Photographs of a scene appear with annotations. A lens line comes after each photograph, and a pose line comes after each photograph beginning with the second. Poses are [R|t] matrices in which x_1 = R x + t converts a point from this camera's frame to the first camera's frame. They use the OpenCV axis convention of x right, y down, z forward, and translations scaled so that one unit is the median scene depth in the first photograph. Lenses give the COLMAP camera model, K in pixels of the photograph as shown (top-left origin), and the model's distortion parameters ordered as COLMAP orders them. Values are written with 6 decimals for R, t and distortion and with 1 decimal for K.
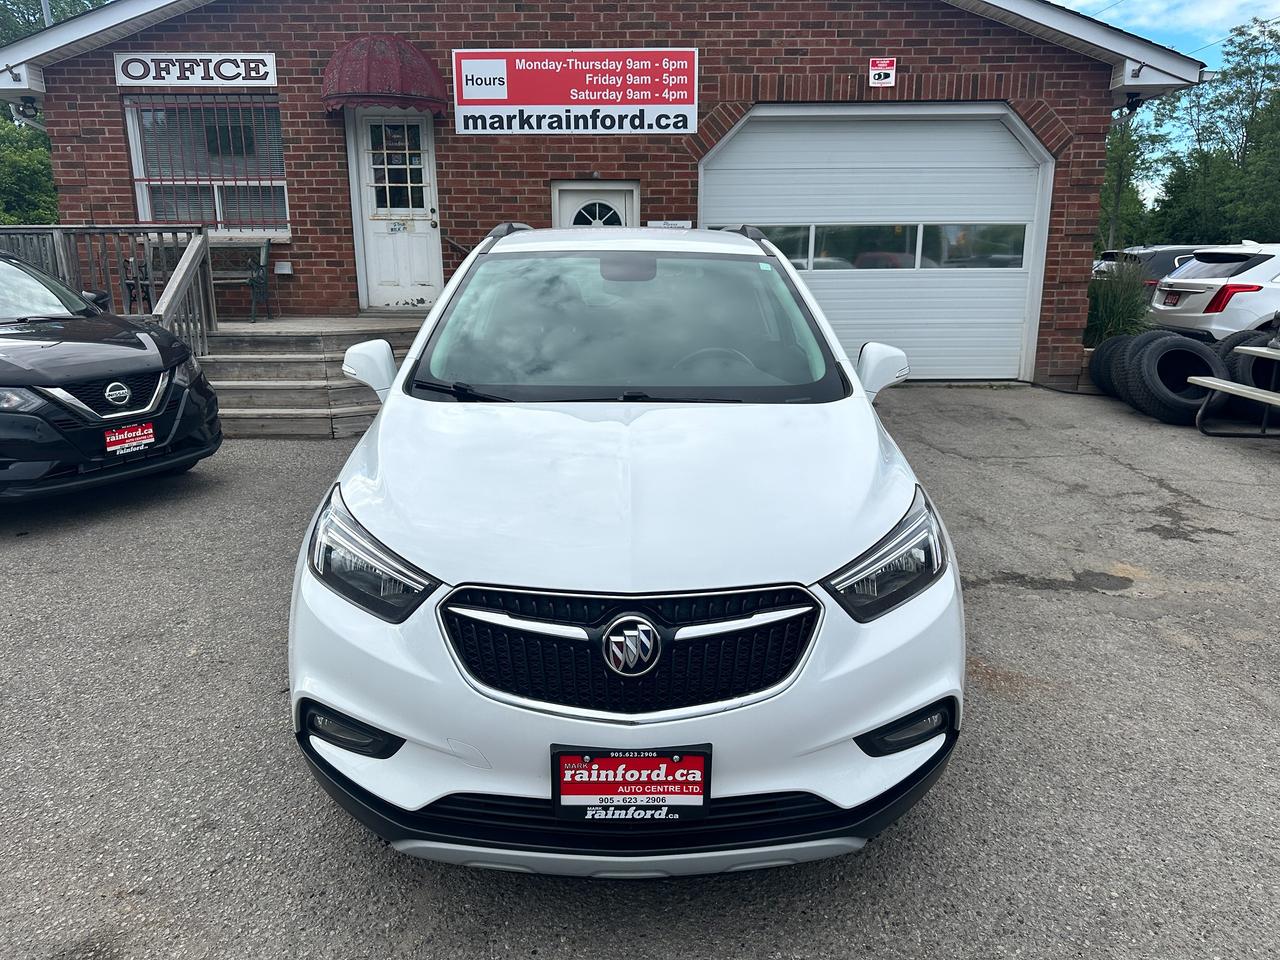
lens RADIAL K [[908.6, 0, 647.5], [0, 908.6, 481.4], [0, 0, 1]] dist [0.056351, -0.098161]
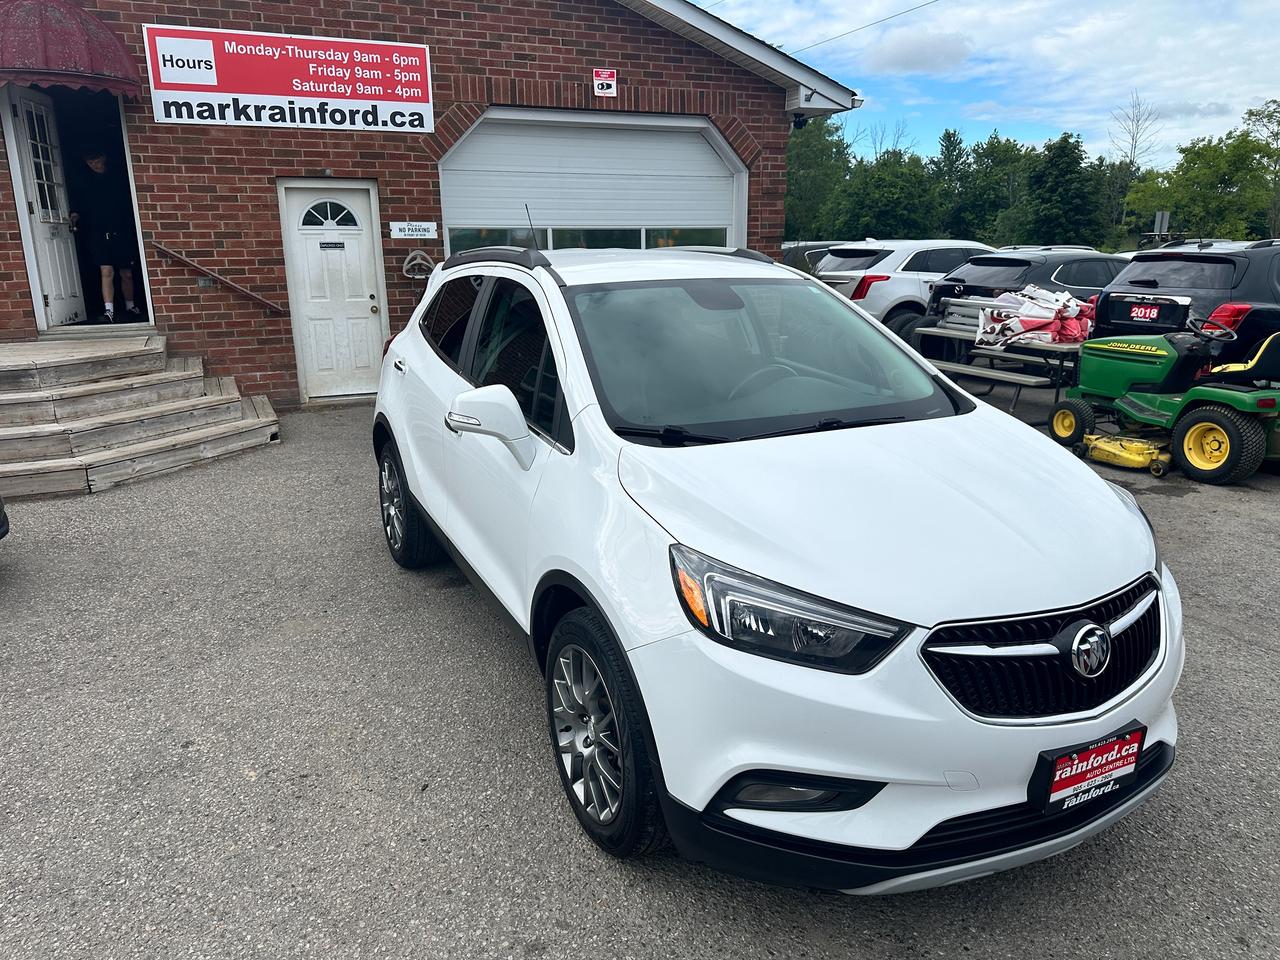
lens RADIAL K [[922.4, 0, 631.4], [0, 922.4, 473.6], [0, 0, 1]] dist [0.002544, -0.010691]
pose [[0.901644, -0.111630, 0.417824, -0.205801], [0.110321, 0.993519, 0.027373, -0.027886], [-0.418172, 0.021414, 0.908115, 0.038166]]
